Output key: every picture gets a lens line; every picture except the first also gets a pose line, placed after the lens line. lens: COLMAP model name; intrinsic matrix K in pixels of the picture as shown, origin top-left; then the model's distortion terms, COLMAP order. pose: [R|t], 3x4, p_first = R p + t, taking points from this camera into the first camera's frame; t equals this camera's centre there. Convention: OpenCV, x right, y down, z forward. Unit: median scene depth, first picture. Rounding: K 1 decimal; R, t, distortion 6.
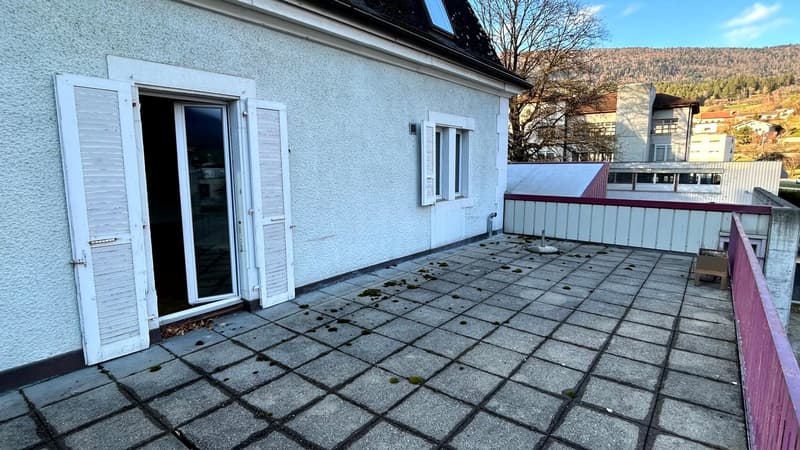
lens RADIAL K [[405.4, 0, 400.0], [0, 405.4, 225.0], [0, 0, 1]] dist [-0.003291, -0.001464]
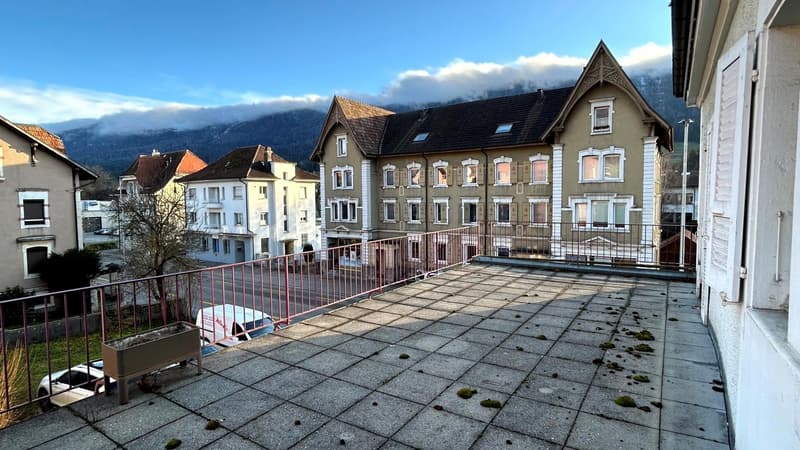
lens RADIAL K [[405.4, 0, 400.0], [0, 405.4, 225.0], [0, 0, 1]] dist [-0.003291, -0.001464]
pose [[-0.997493, 0.020186, -0.067818, 0.517829], [0.005192, 0.976738, 0.214371, -0.257774], [0.070568, 0.213482, -0.974395, 1.852002]]
